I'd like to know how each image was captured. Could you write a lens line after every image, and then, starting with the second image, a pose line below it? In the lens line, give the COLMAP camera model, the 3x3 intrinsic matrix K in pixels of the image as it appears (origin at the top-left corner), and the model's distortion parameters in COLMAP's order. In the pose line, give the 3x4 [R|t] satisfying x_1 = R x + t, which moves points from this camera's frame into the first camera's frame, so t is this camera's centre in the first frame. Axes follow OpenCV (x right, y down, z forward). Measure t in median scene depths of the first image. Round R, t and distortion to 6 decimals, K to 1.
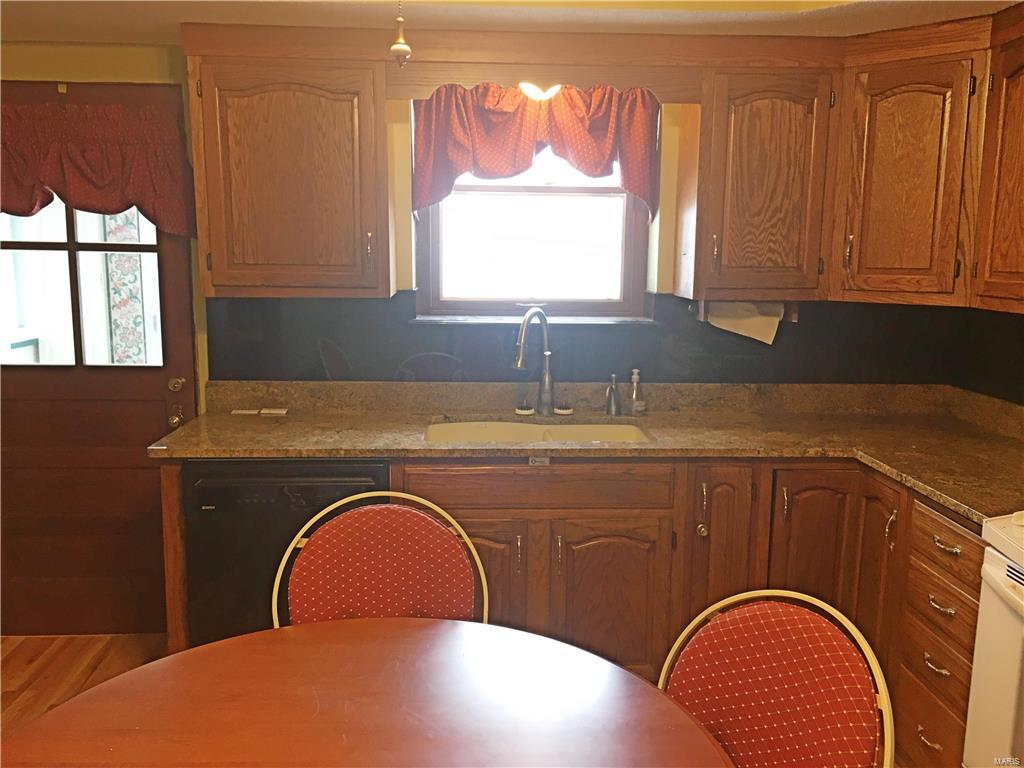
lens RADIAL K [[870.7, 0, 512.4], [0, 870.7, 383.5], [0, 0, 1]] dist [0.067336, -0.077582]
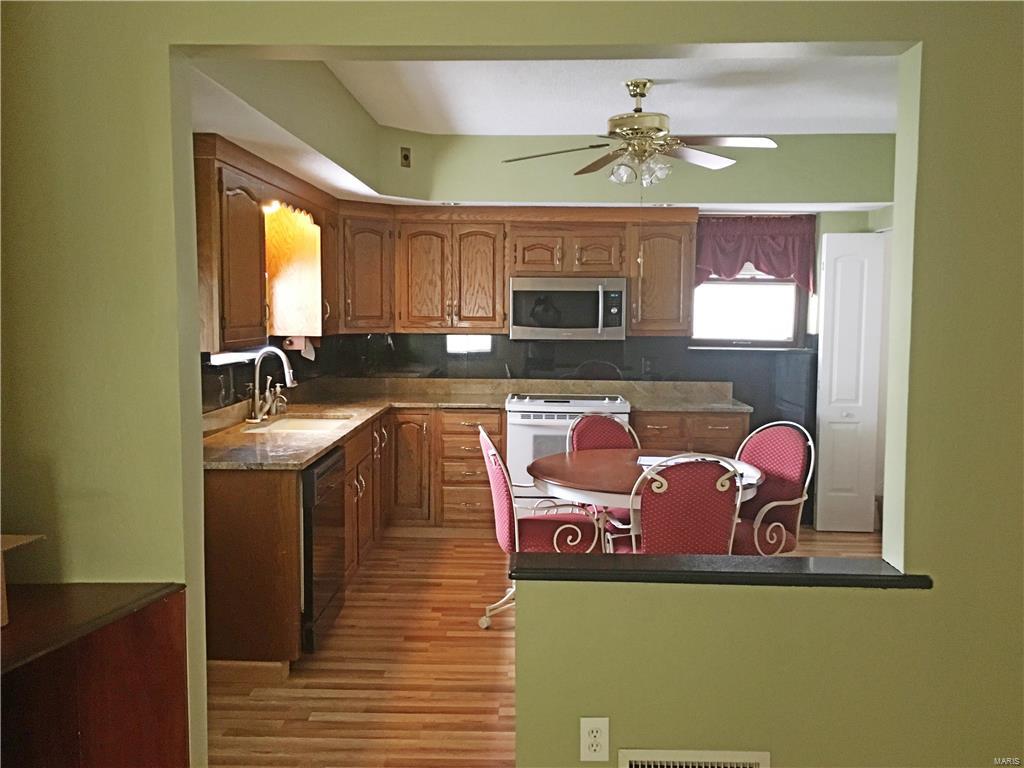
lens RADIAL K [[870.7, 0, 506.8], [0, 870.7, 382.3], [0, 0, 1]] dist [0.067336, -0.077582]
pose [[0.077726, -0.098010, 0.992145, -1.504762], [0.144602, 0.985741, 0.086049, -0.102941], [-0.986432, 0.136778, 0.090790, 0.497986]]
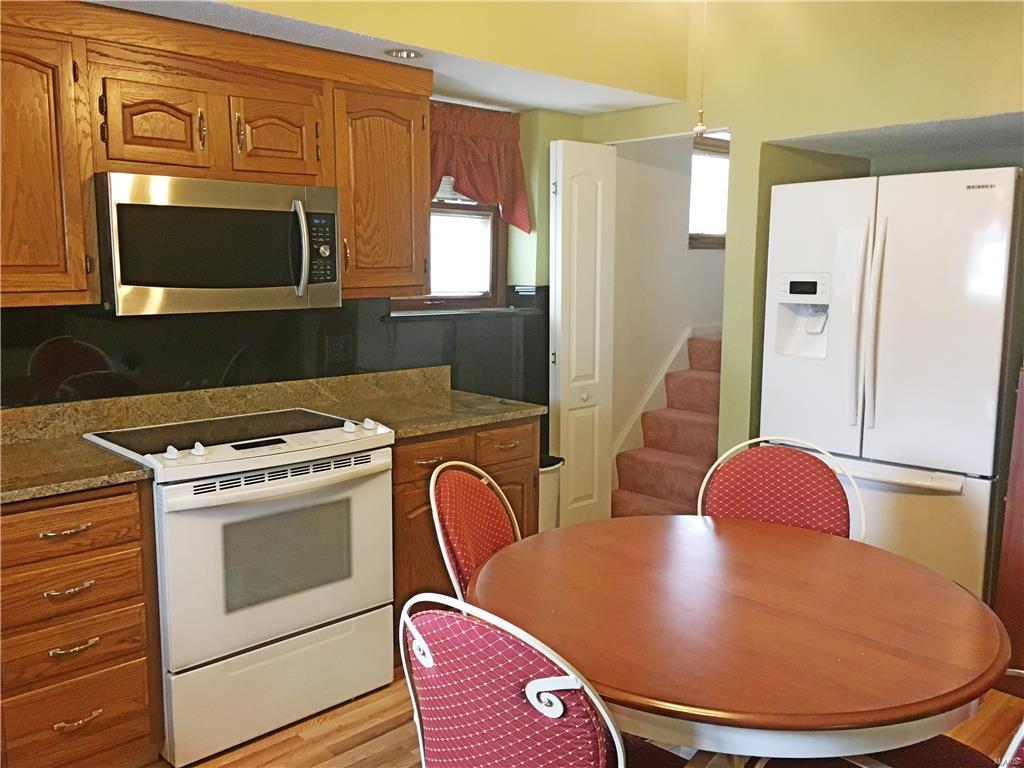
lens RADIAL K [[870.7, 0, 509.5], [0, 870.7, 384.7], [0, 0, 1]] dist [0.067336, -0.077582]
pose [[-0.653083, -0.123560, 0.747138, -0.452277], [0.102099, 0.963225, 0.248542, -0.139486], [-0.750372, 0.238601, -0.616451, 0.917107]]
